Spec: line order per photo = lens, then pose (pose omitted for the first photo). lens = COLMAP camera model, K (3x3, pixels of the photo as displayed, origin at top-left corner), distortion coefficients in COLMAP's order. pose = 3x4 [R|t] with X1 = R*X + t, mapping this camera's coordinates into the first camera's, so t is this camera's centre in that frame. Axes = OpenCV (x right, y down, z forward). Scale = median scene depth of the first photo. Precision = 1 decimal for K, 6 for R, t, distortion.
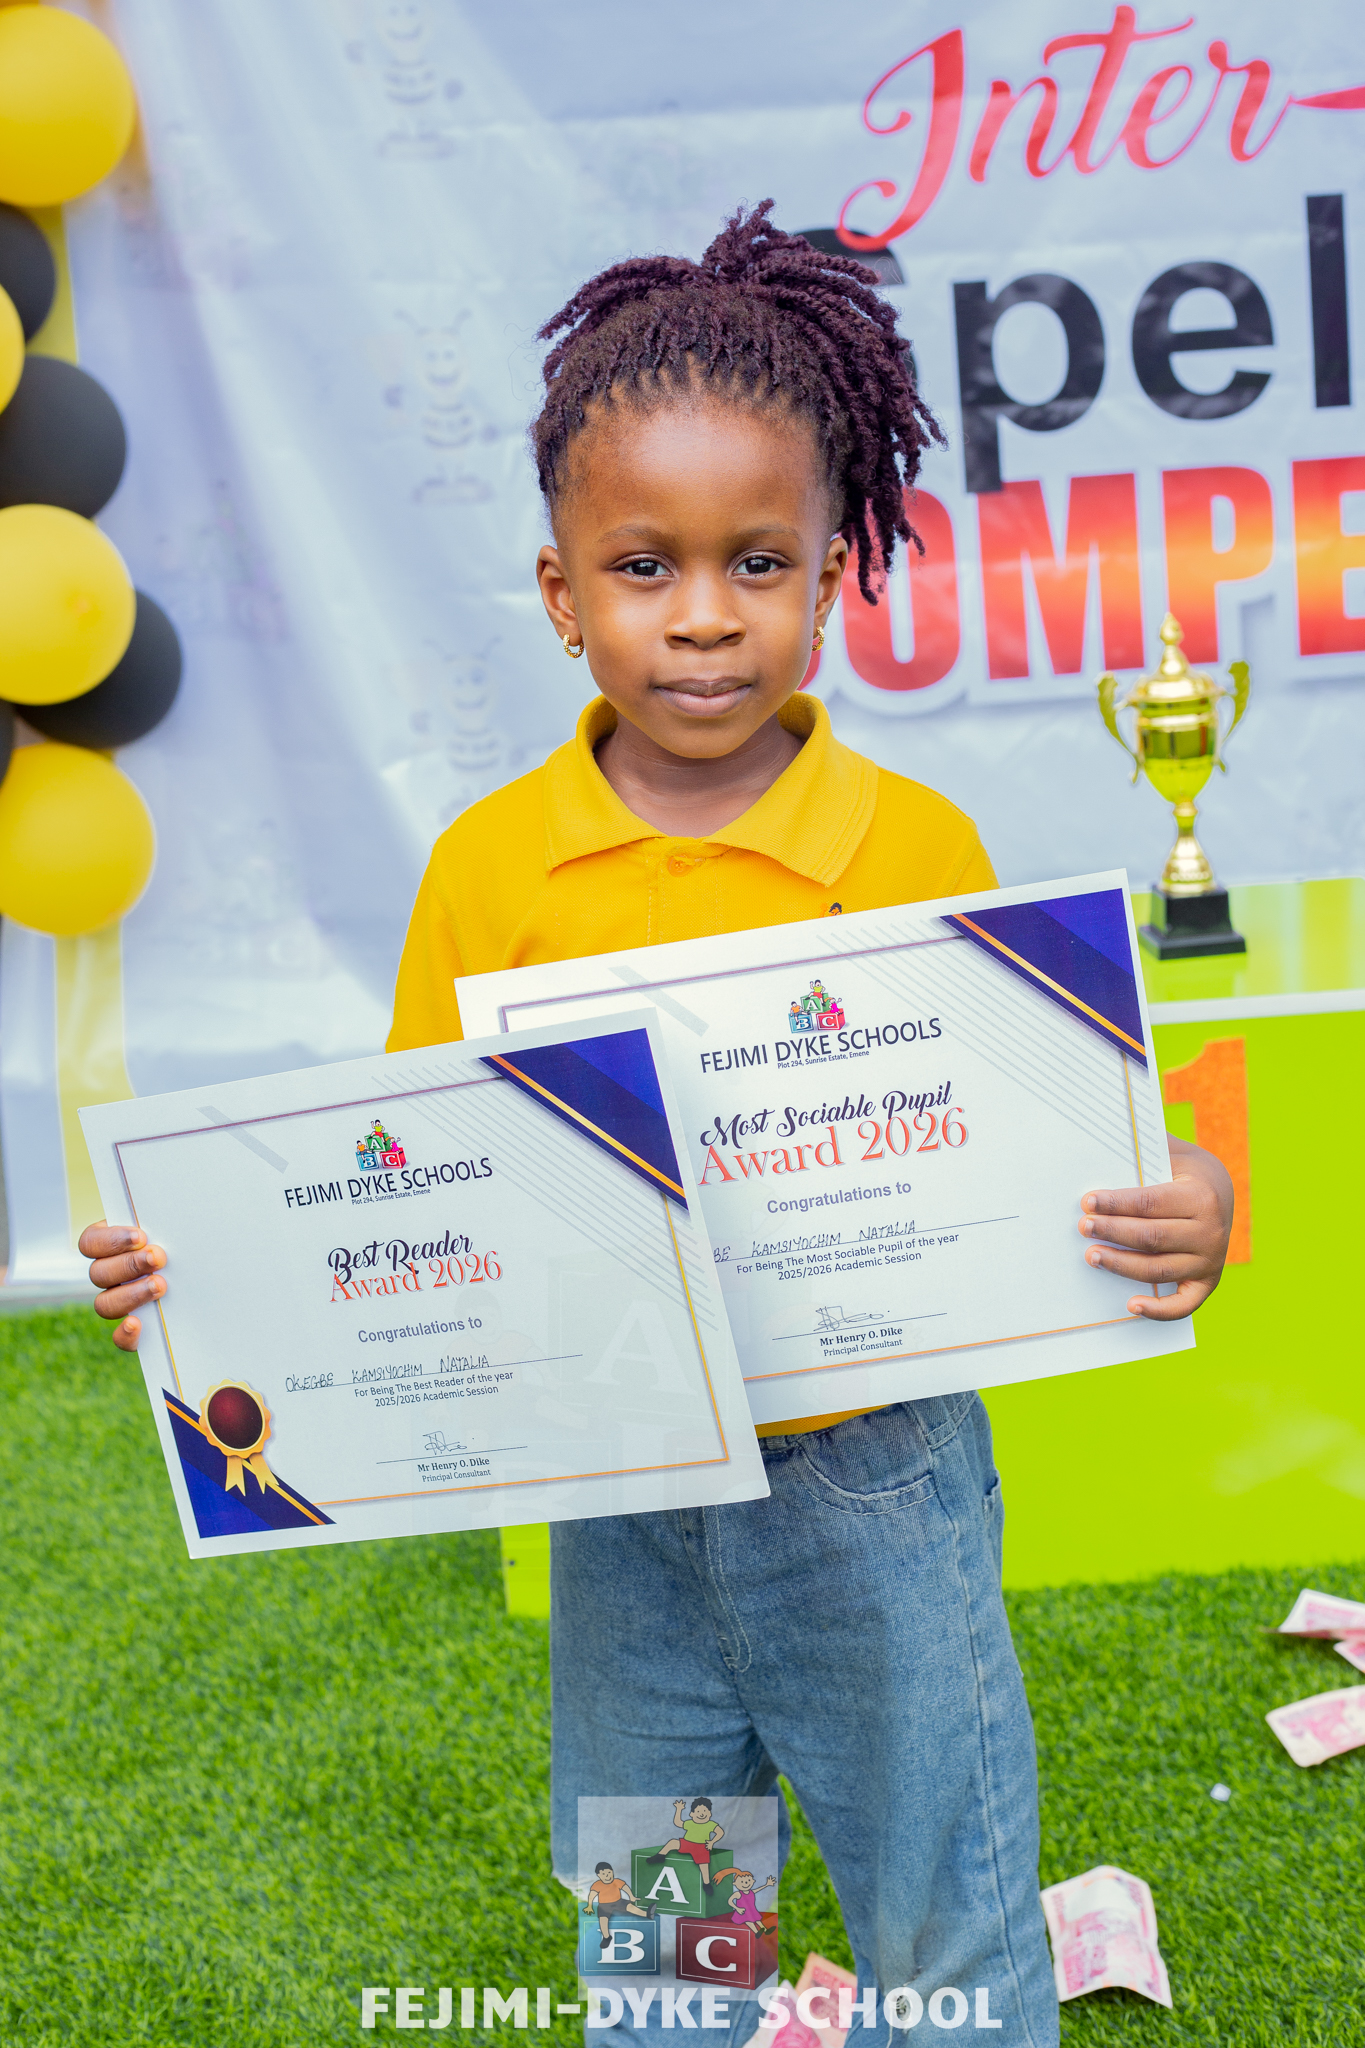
lens RADIAL K [[3040.2, 0, 674.3], [0, 3040.2, 1008.5], [0, 0, 1]] dist [-0.104057, -0.076544]
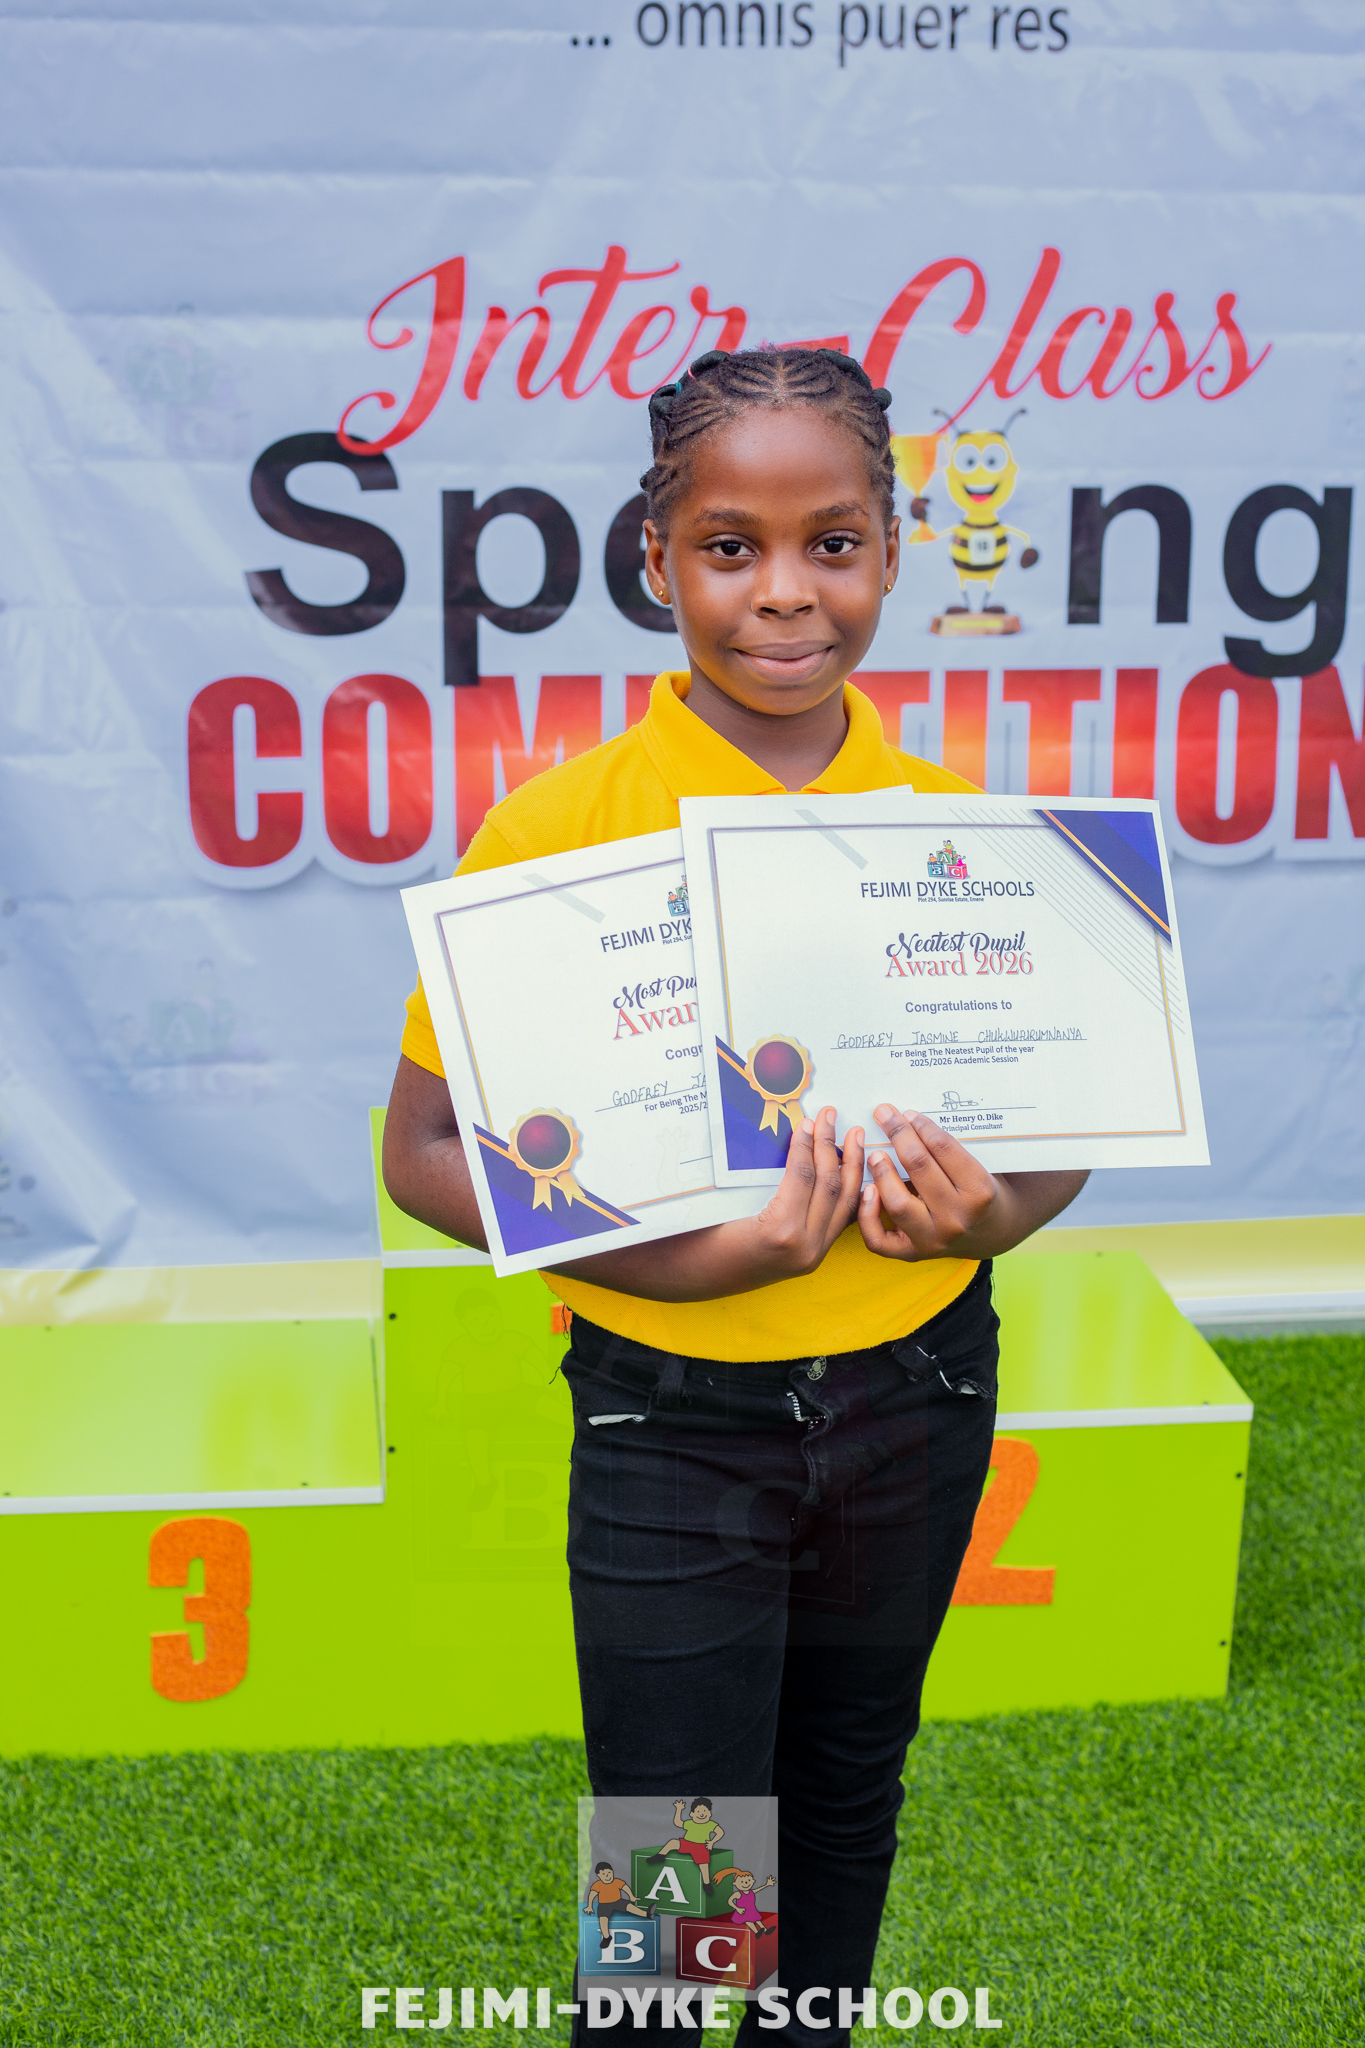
lens RADIAL K [[2993.1, 0, 678.8], [0, 2993.1, 1020.3], [0, 0, 1]] dist [-0.092453, -0.105179]
pose [[0.987836, 0.051585, 0.146692, 0.029921], [-0.056120, 0.998060, 0.026941, -0.087146], [-0.145018, -0.034846, 0.988815, -0.071782]]
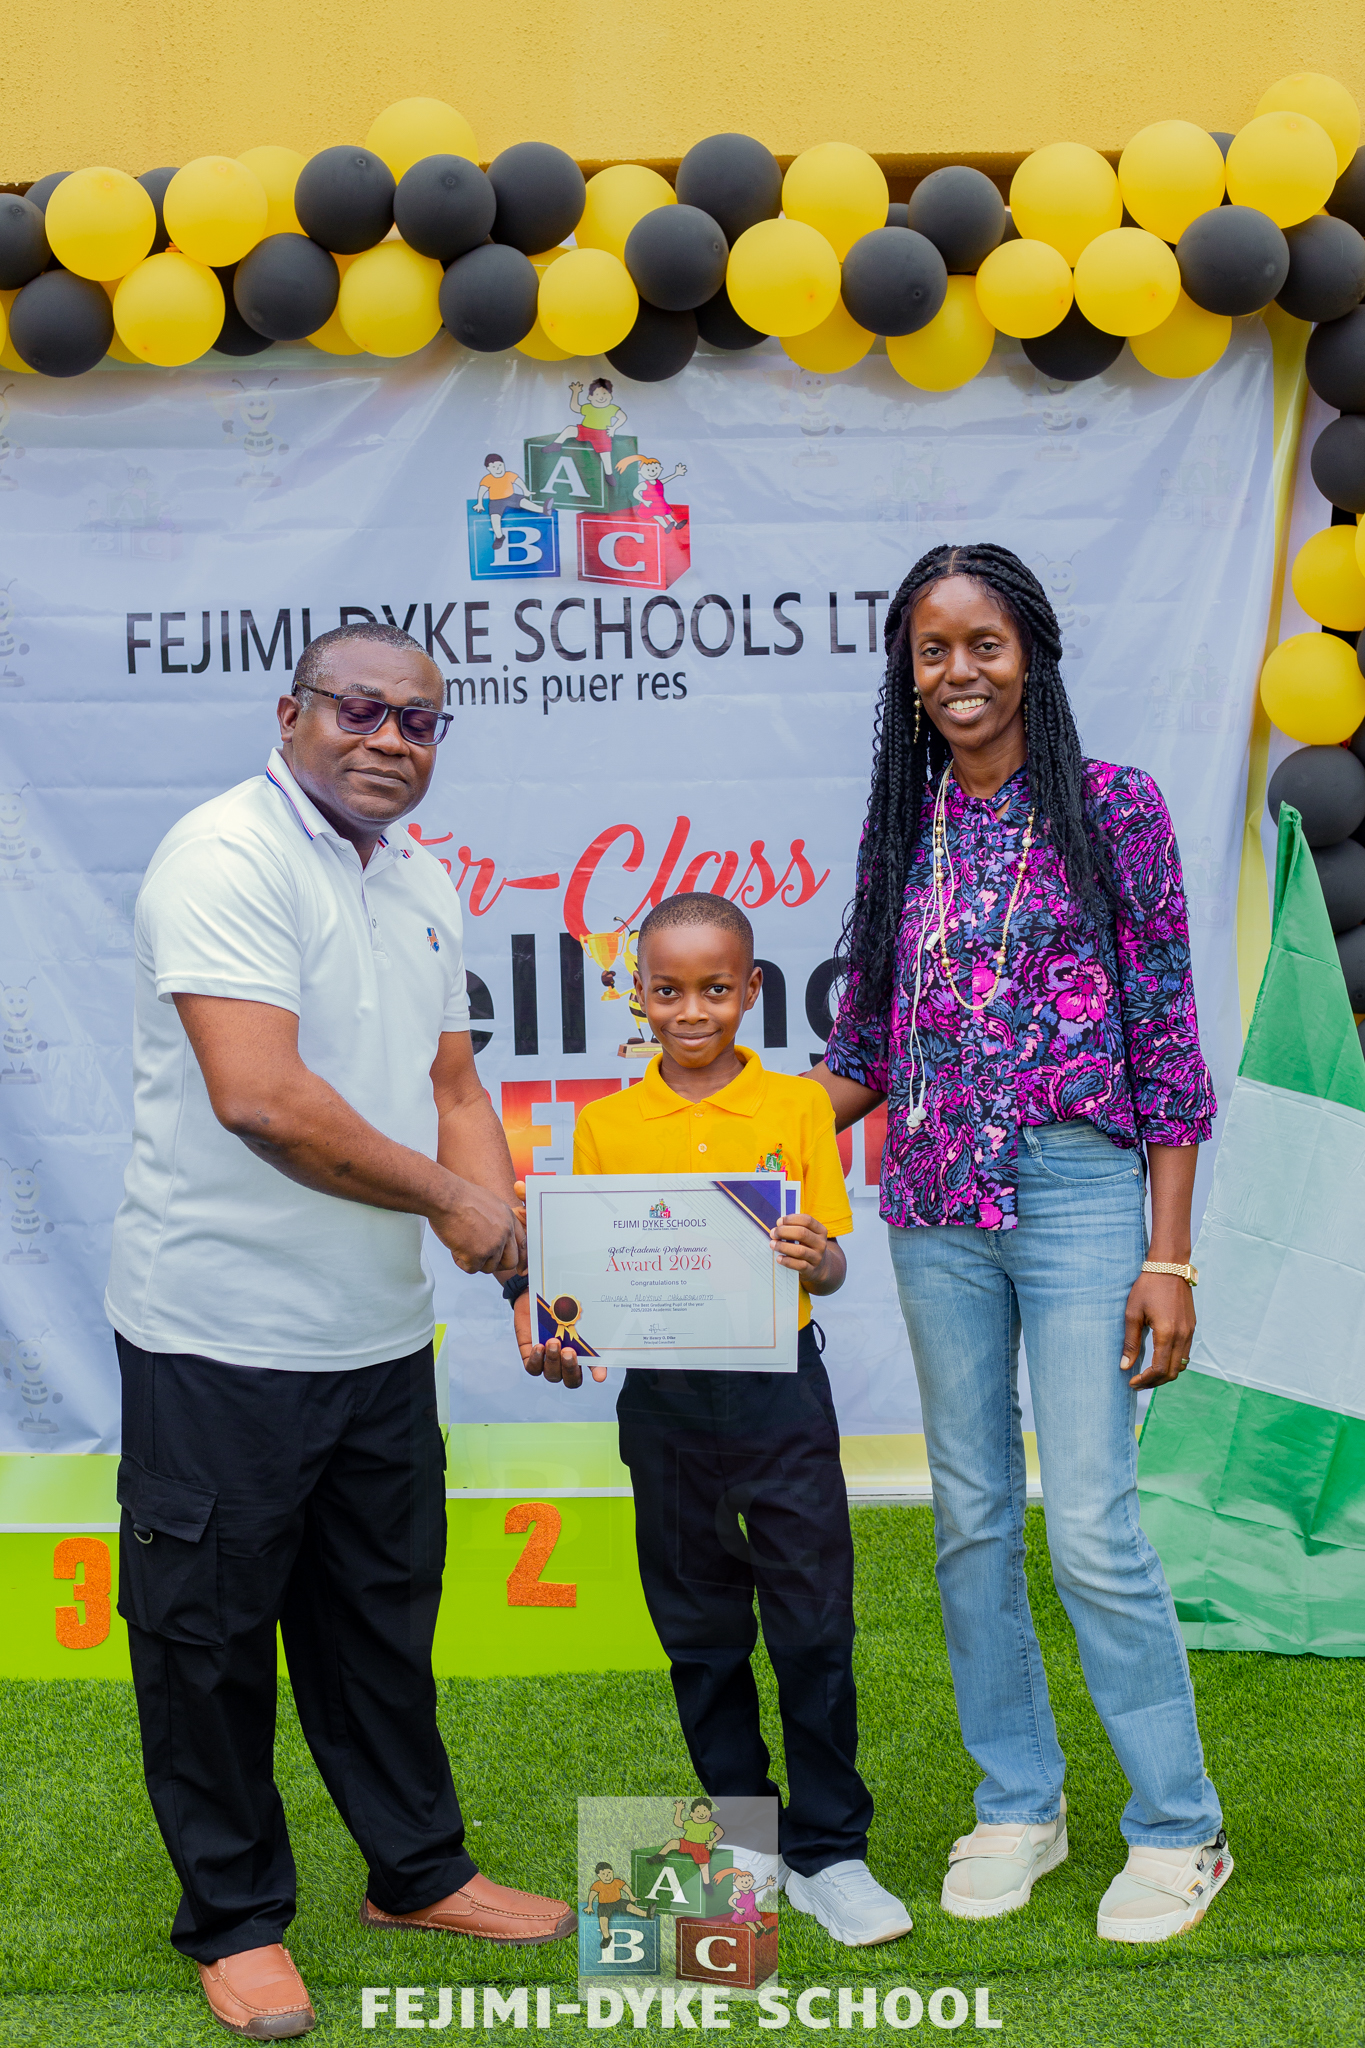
lens RADIAL K [[2939.6, 0, 678.1], [0, 2939.6, 1024.9], [0, 0, 1]] dist [-0.089880, -0.098484]
pose [[0.998296, 0.056885, 0.012982, 0.291272], [-0.054750, 0.990181, -0.128626, -0.001089], [-0.020172, 0.127696, 0.991608, -0.720384]]
